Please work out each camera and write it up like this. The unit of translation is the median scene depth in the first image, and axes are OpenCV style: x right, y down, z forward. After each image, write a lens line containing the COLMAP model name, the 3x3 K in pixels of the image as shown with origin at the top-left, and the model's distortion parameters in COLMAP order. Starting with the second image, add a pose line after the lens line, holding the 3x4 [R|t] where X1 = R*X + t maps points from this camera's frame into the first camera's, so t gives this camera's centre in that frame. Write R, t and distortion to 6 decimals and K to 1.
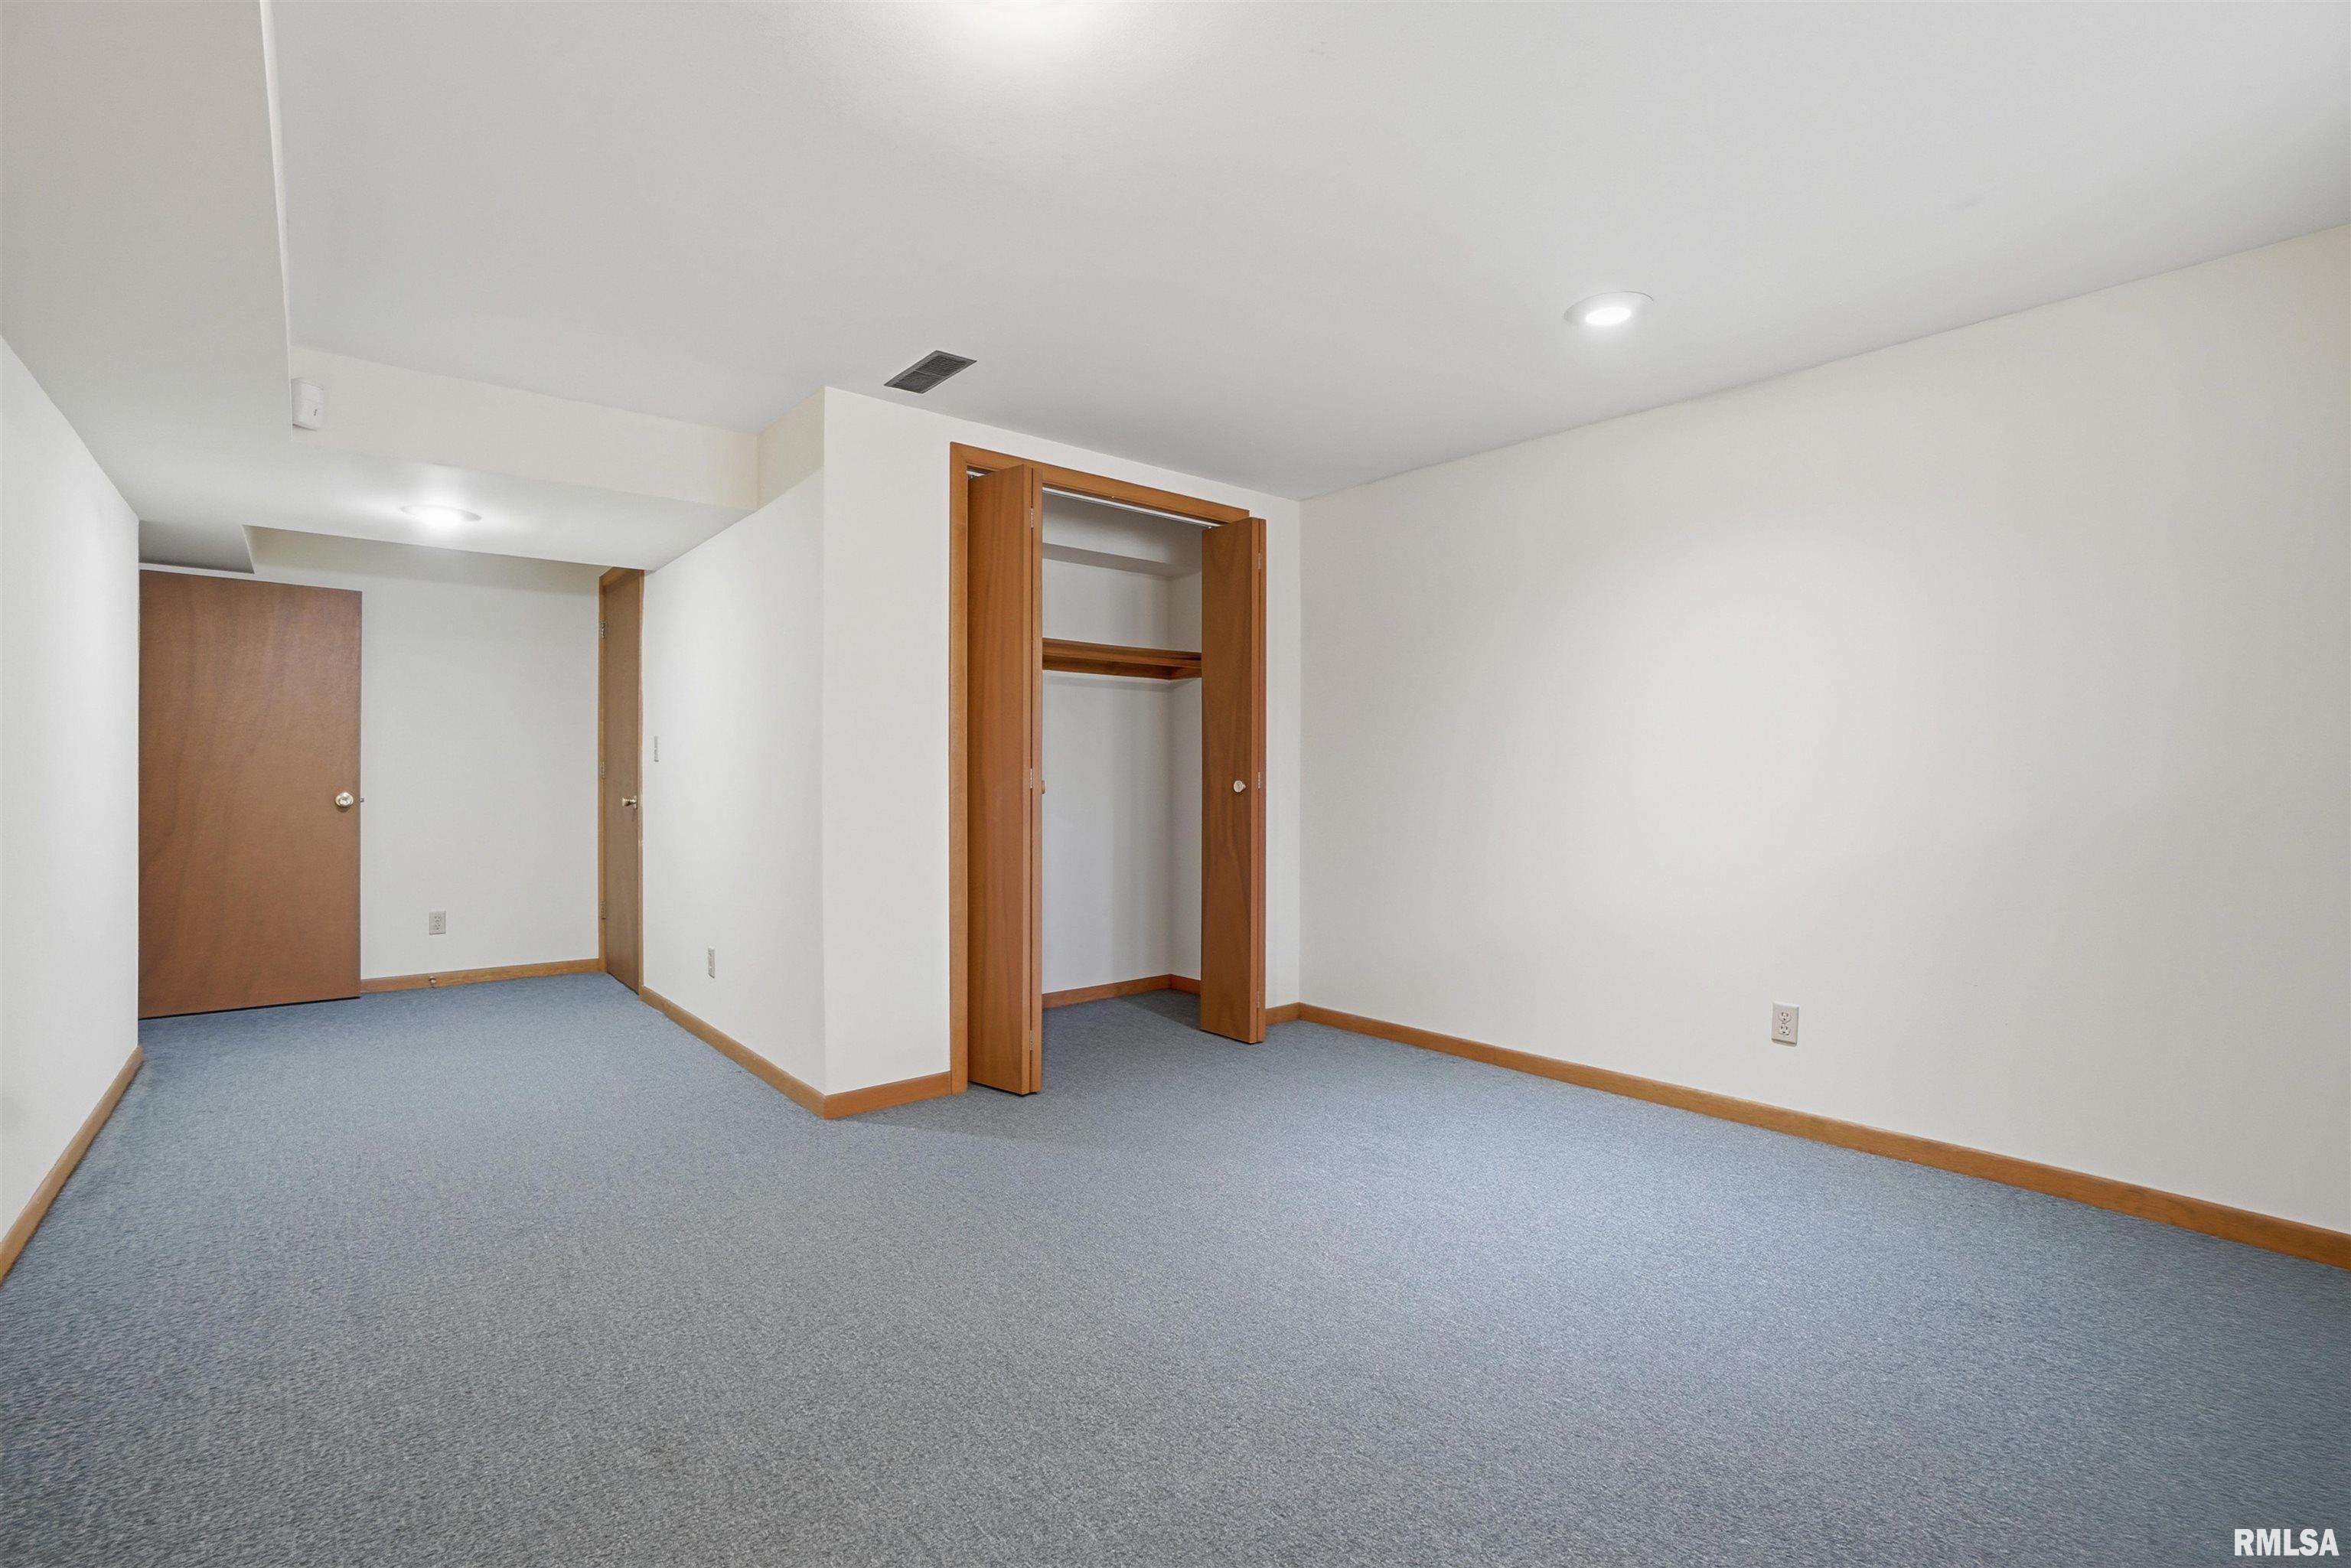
lens RADIAL K [[1040.6, 0, 1175.5], [0, 1040.6, 784.0], [0, 0, 1]] dist [-0.016610, 0.000273]
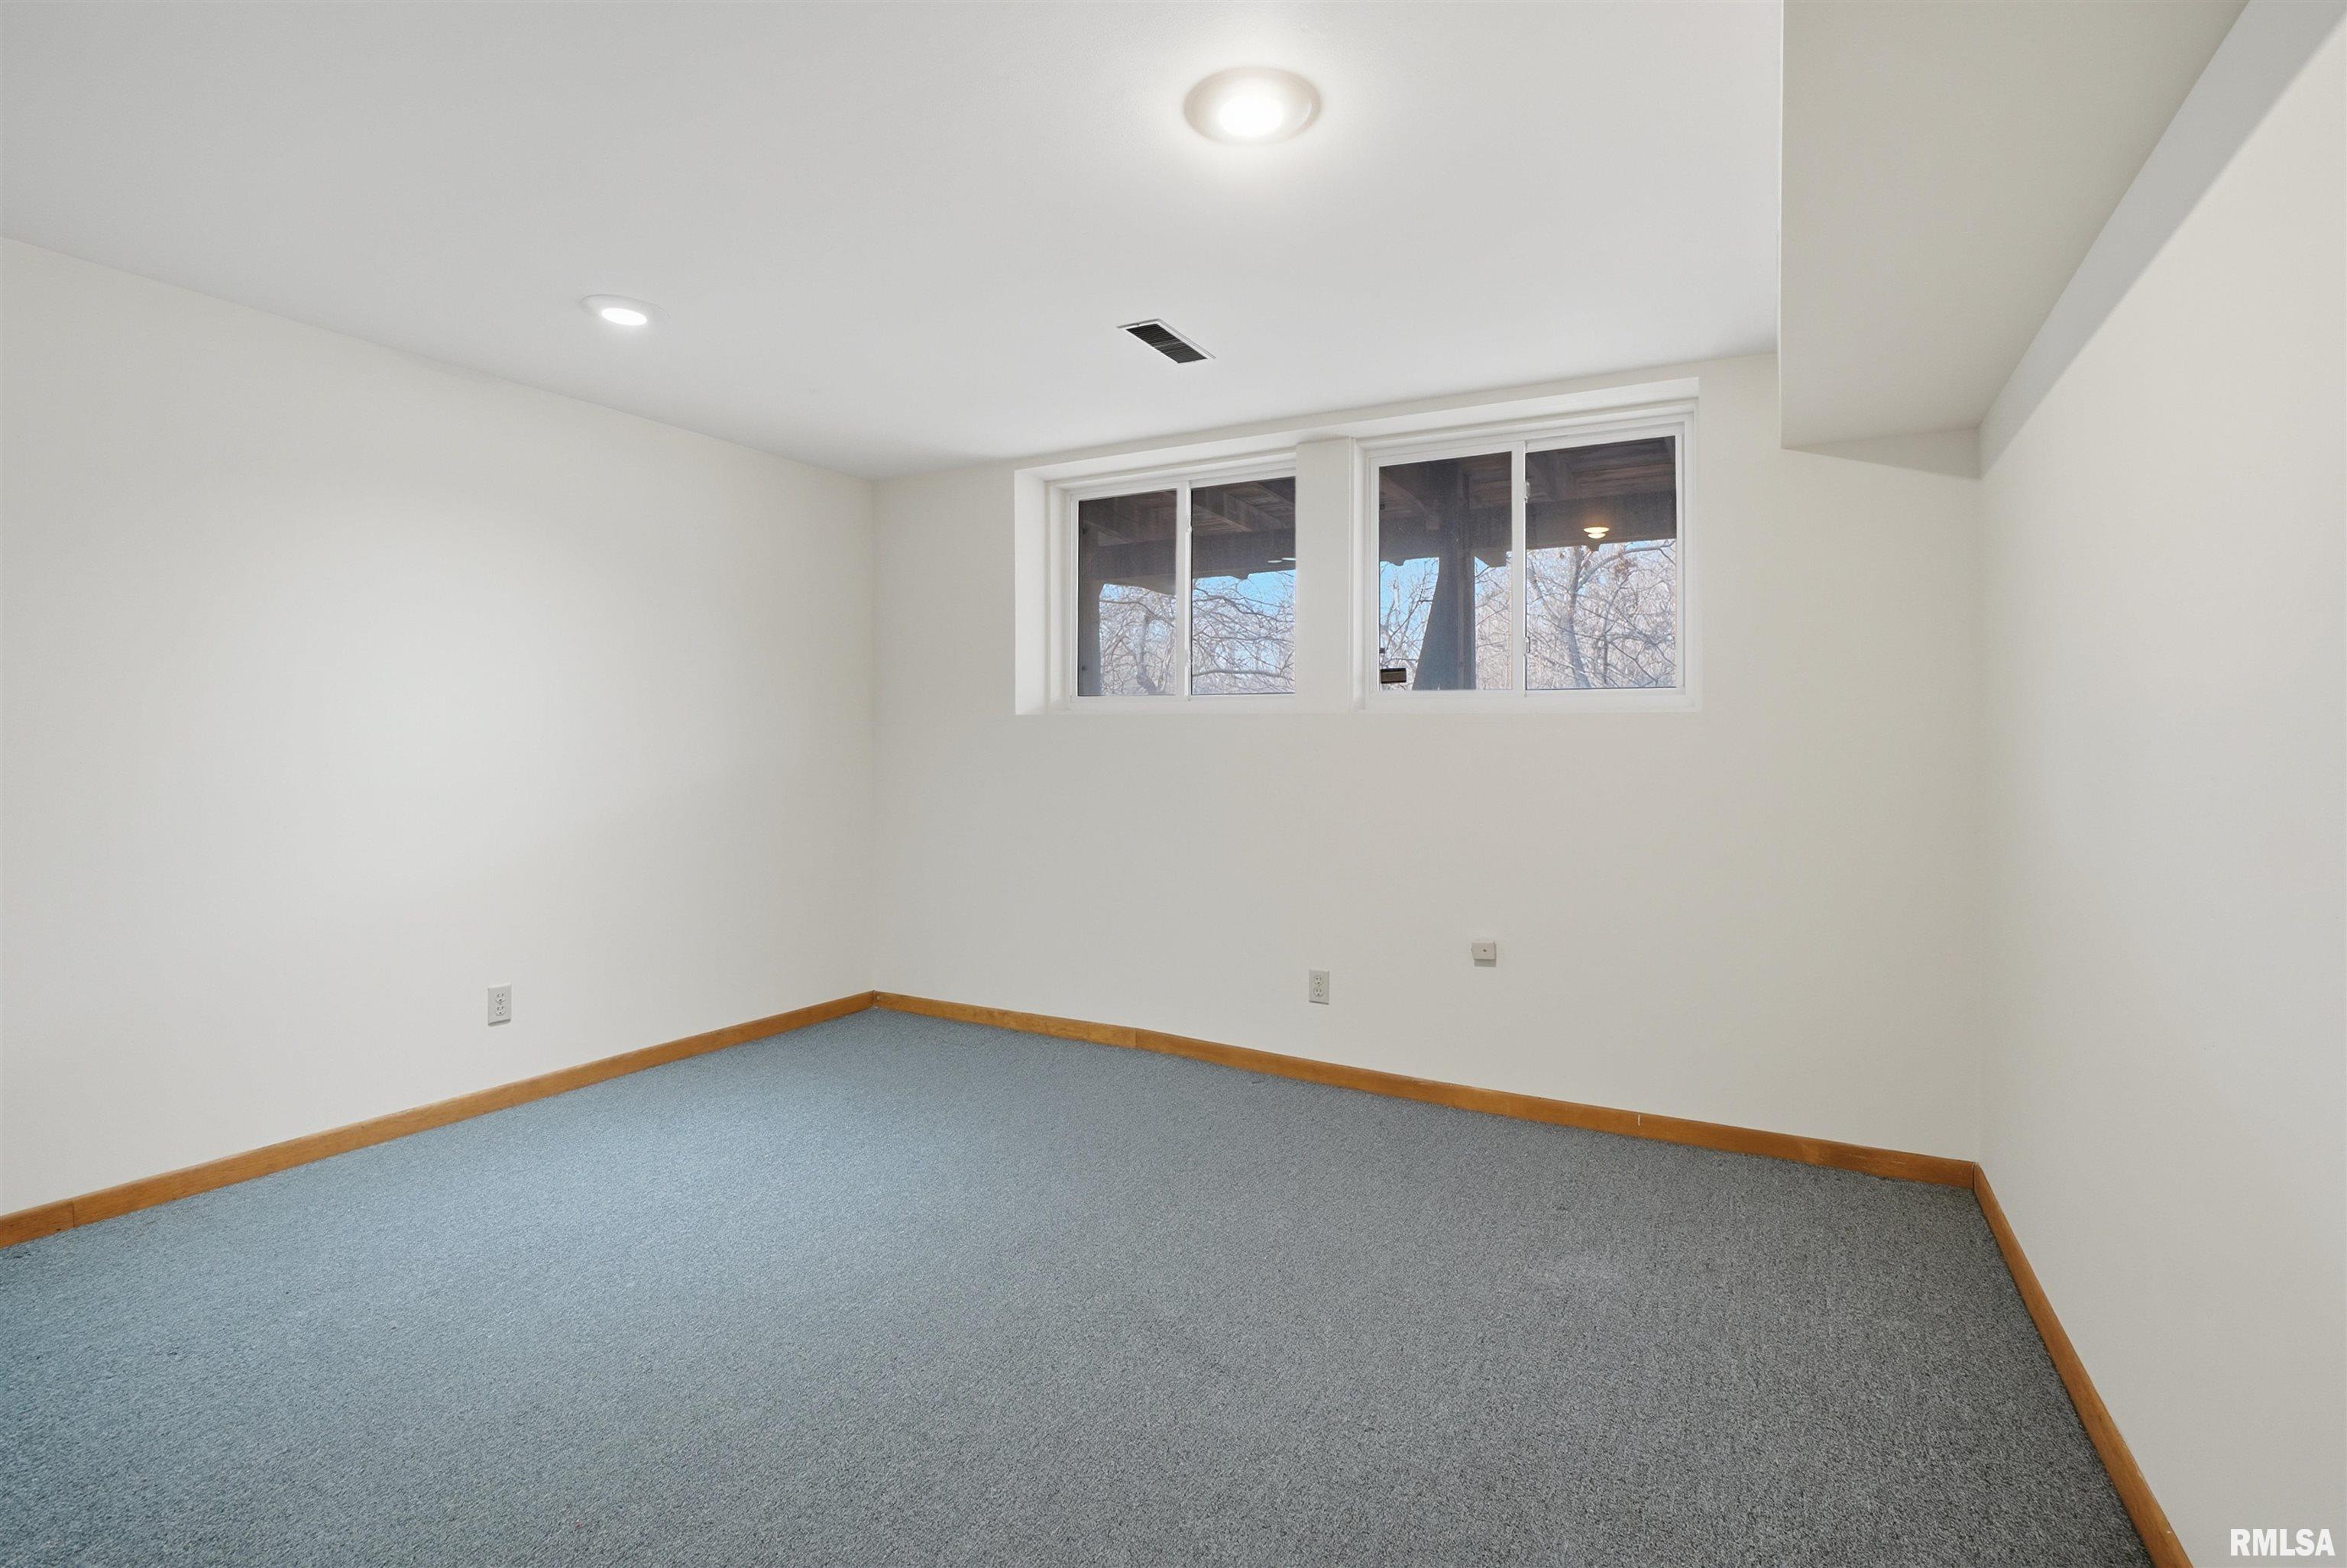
lens RADIAL K [[1038.7, 0, 1173.5], [0, 1038.7, 784.0], [0, 0, 1]] dist [-0.016610, 0.000273]
pose [[-0.356571, -0.023095, 0.933983, -0.620317], [-0.001577, 0.999708, 0.024118, -0.015741], [-0.934267, 0.007127, -0.356503, 0.744200]]
